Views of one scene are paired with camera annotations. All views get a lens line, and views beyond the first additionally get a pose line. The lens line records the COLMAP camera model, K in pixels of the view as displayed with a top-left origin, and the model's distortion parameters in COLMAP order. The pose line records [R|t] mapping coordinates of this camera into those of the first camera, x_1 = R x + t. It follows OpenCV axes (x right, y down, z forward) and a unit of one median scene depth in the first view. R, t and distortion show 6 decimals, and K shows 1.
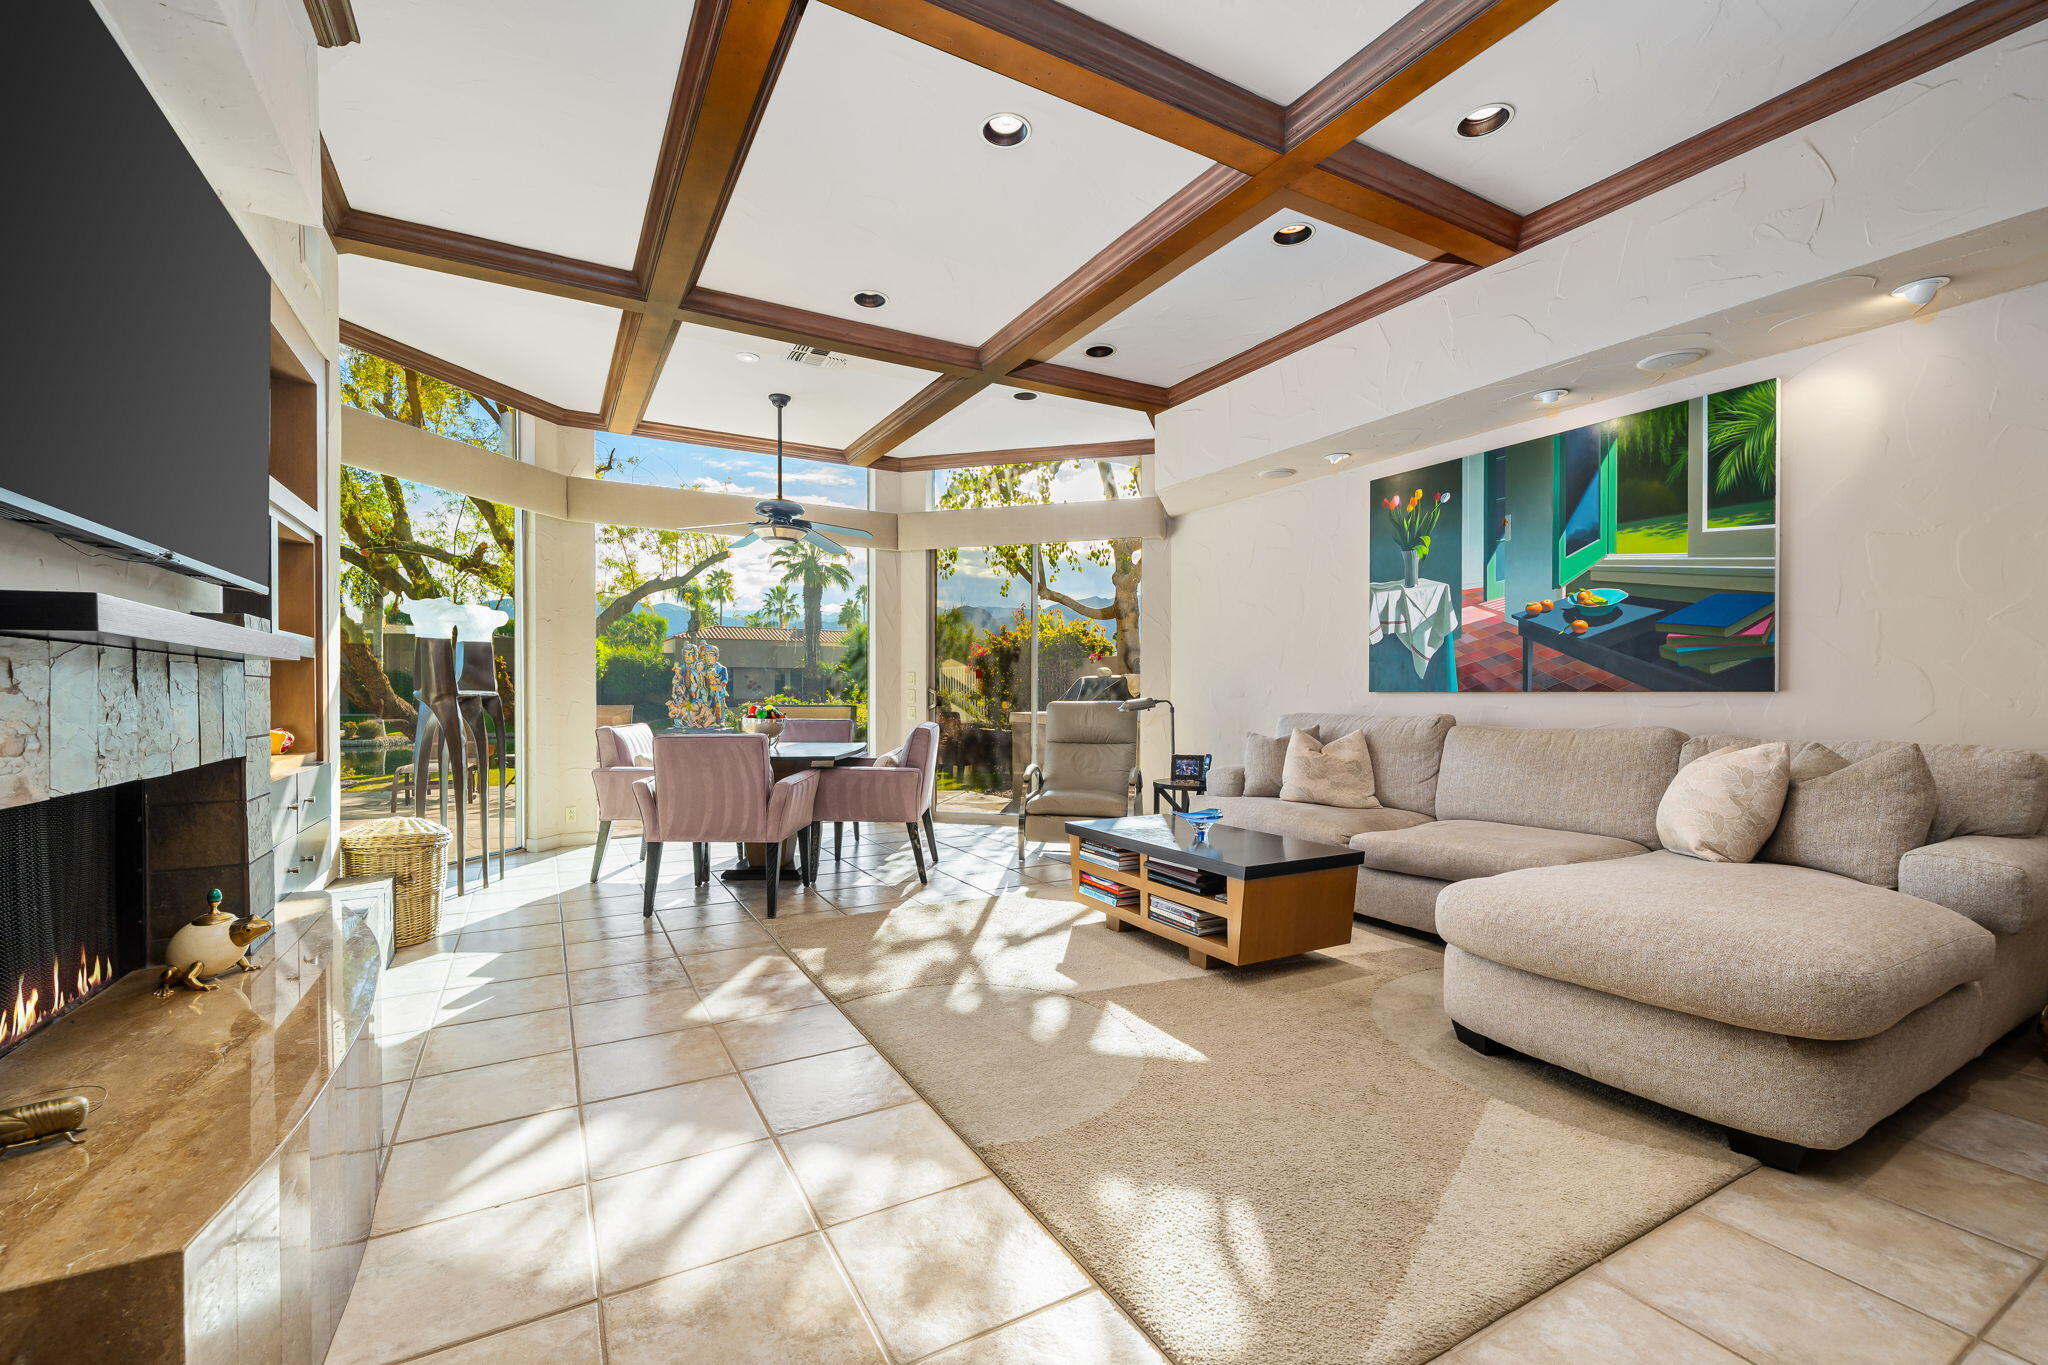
lens RADIAL K [[846.5, 0, 1006.3], [0, 846.5, 690.0], [0, 0, 1]] dist [0.002512, -0.000426]
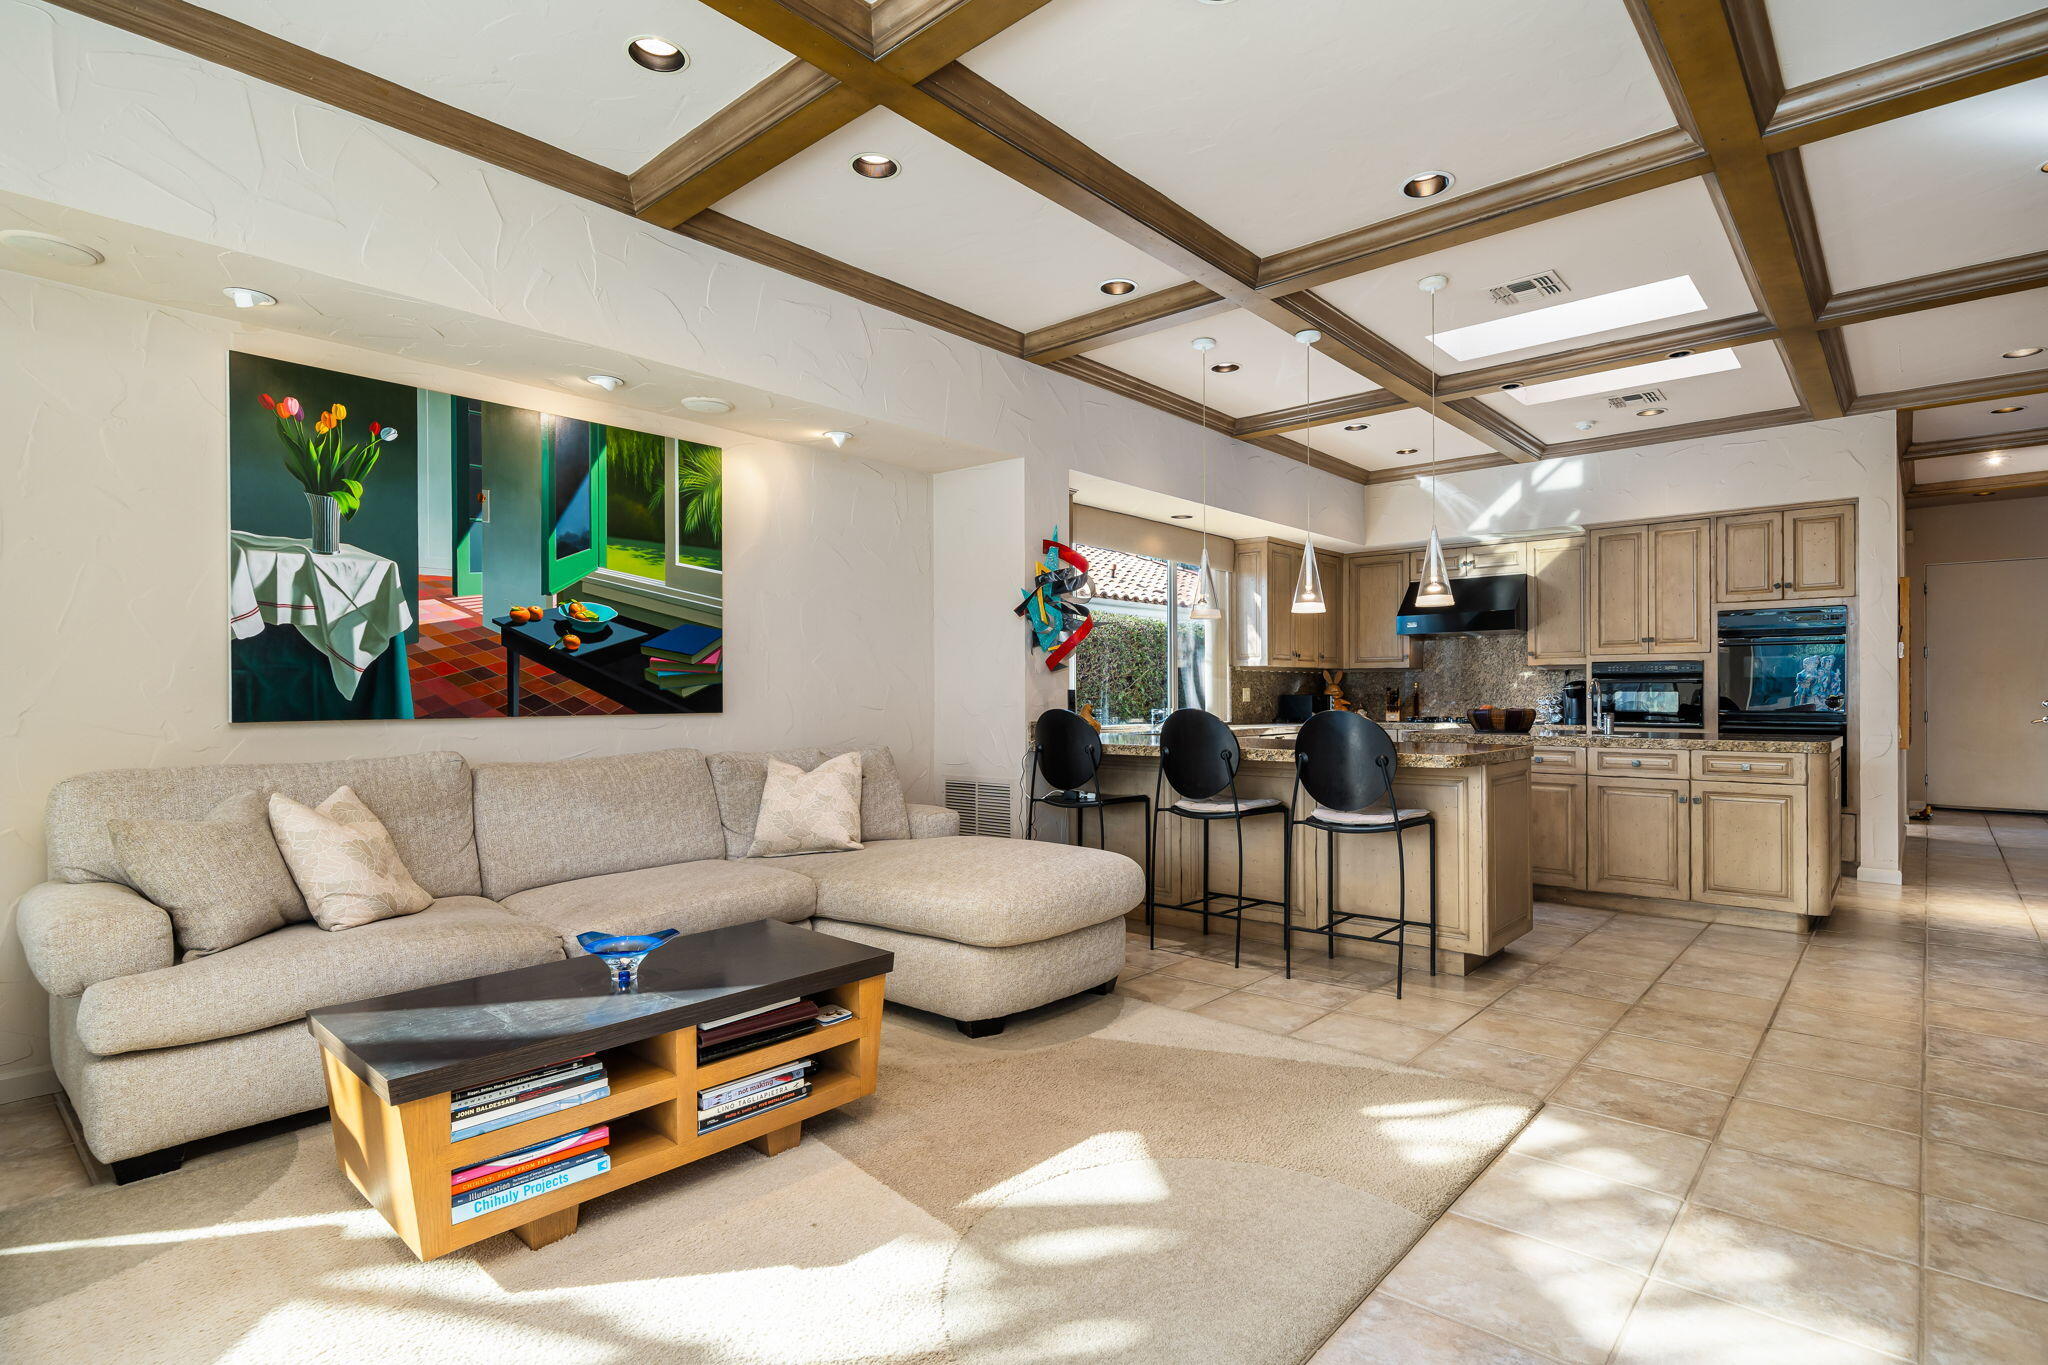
lens RADIAL K [[974.9, 0, 1002.2], [0, 974.9, 700.2], [0, 0, 1]] dist [0.003095, 0.001071]
pose [[-0.297346, 0.002694, 0.954766, -0.428947], [0.008604, 0.999963, -0.000142, -0.009762], [-0.954731, 0.008173, -0.297358, 0.865564]]
